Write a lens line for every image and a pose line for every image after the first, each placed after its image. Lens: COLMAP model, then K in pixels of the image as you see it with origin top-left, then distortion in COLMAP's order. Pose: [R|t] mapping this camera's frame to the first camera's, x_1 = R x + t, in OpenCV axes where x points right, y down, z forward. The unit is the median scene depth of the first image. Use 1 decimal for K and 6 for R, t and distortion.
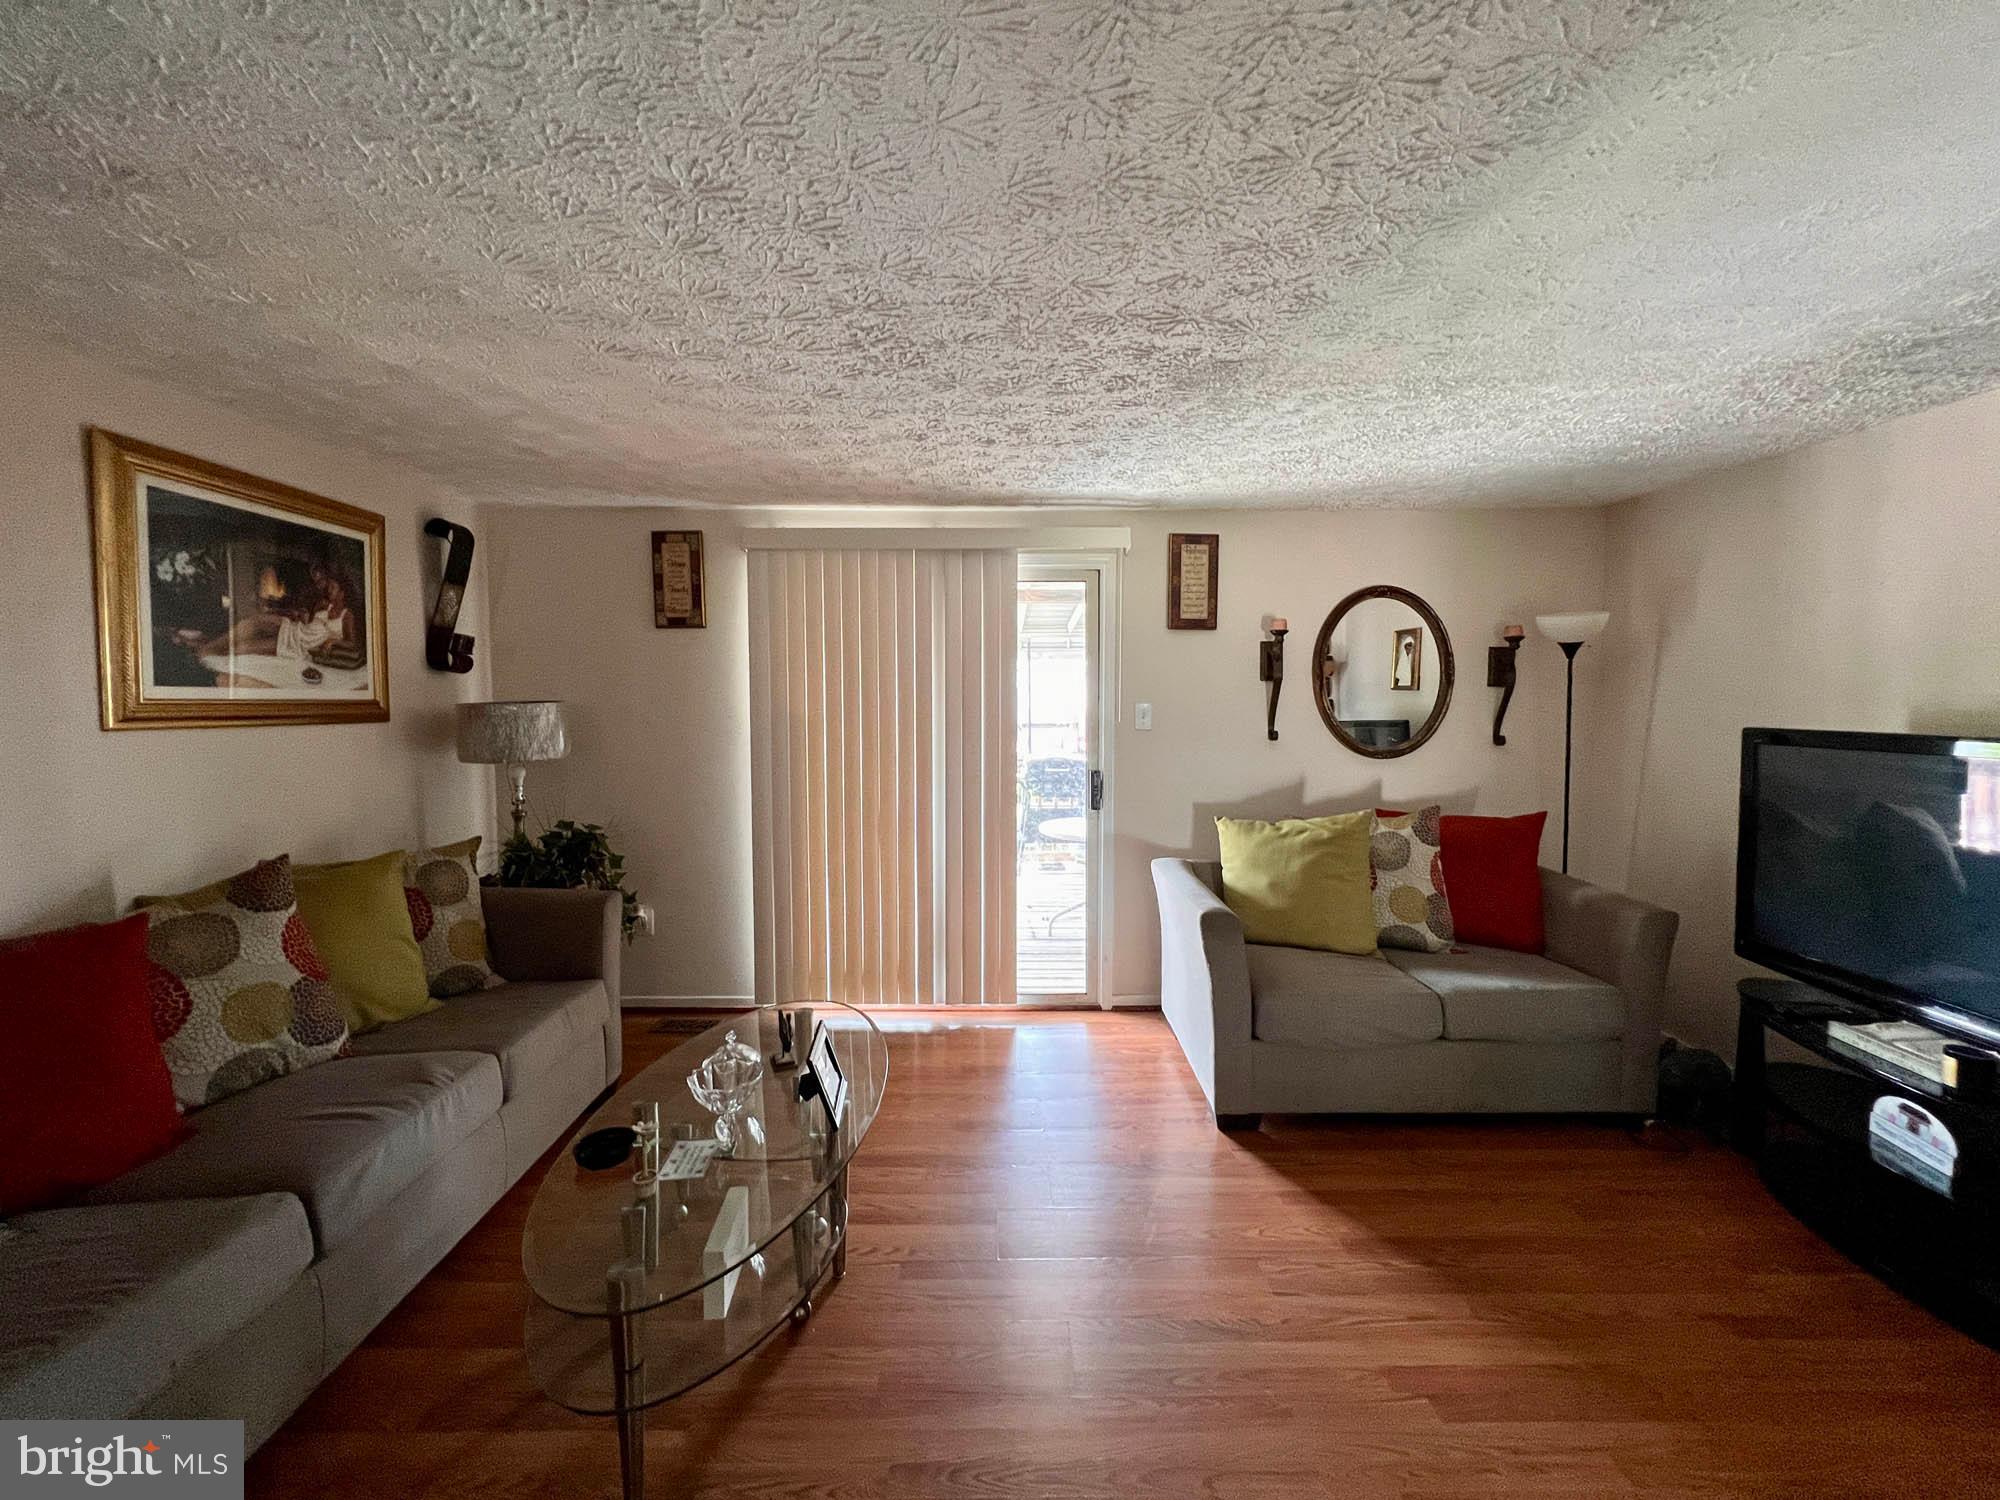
lens RADIAL K [[799.3, 0, 1000.0], [0, 799.3, 750.0], [0, 0, 1]] dist [0.000897, -0.000047]
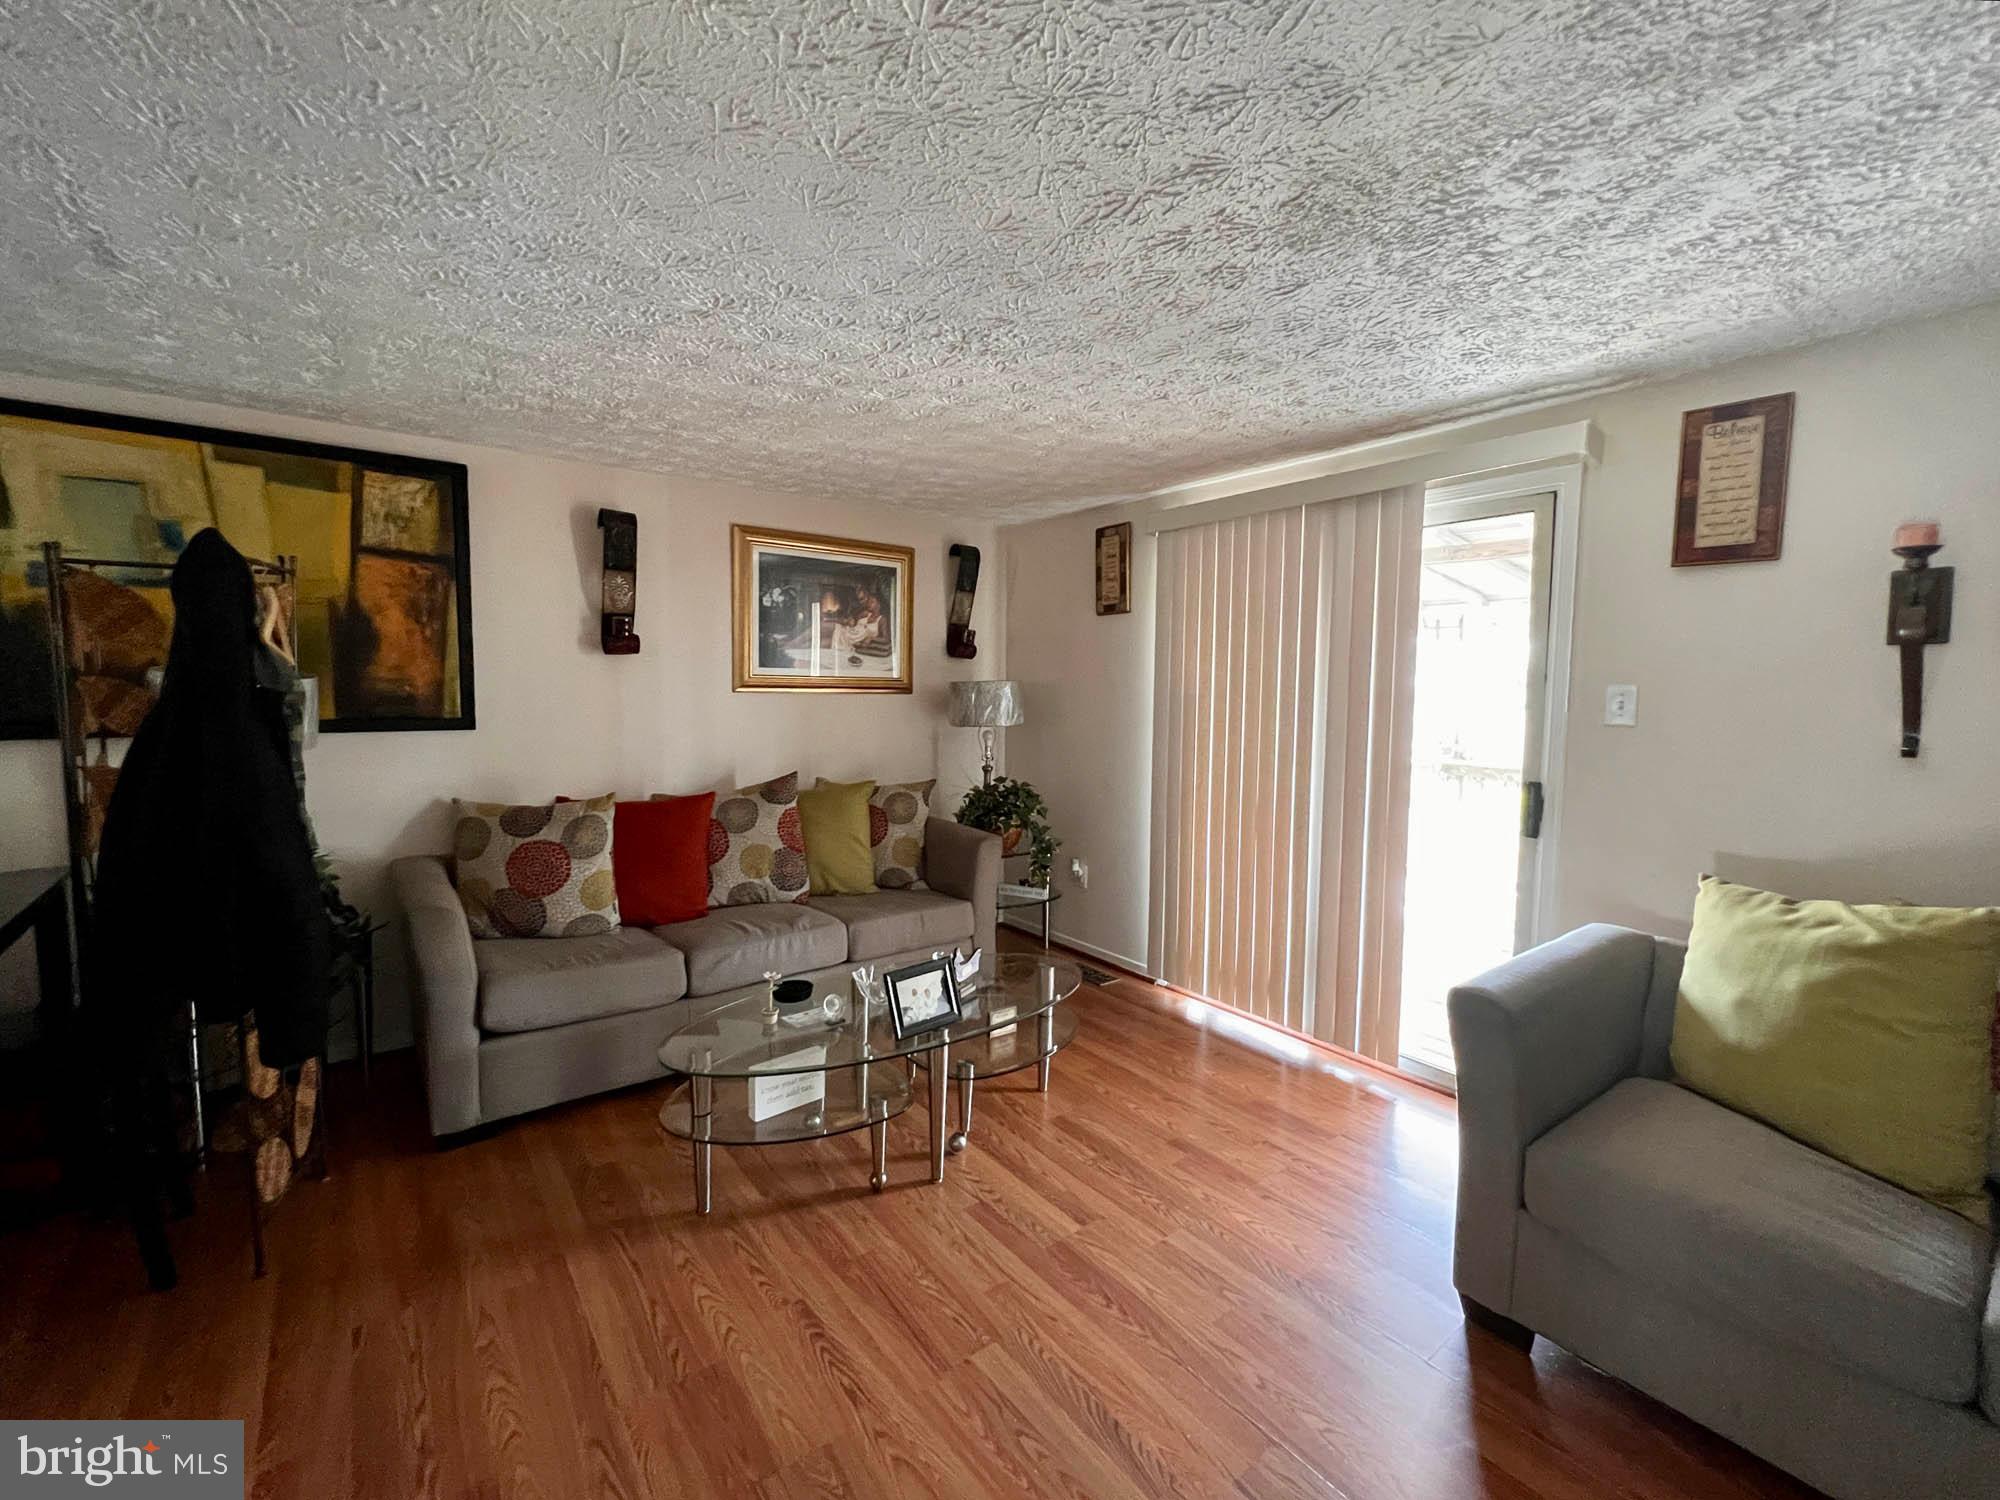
lens RADIAL K [[830.8, 0, 1000.0], [0, 830.8, 750.0], [0, 0, 1]] dist [-0.000388, -0.000431]
pose [[0.605679, 0.067322, -0.792856, 0.512133], [-0.061762, 0.997386, 0.037507, -0.000461], [0.793309, 0.026251, 0.608254, 0.234497]]
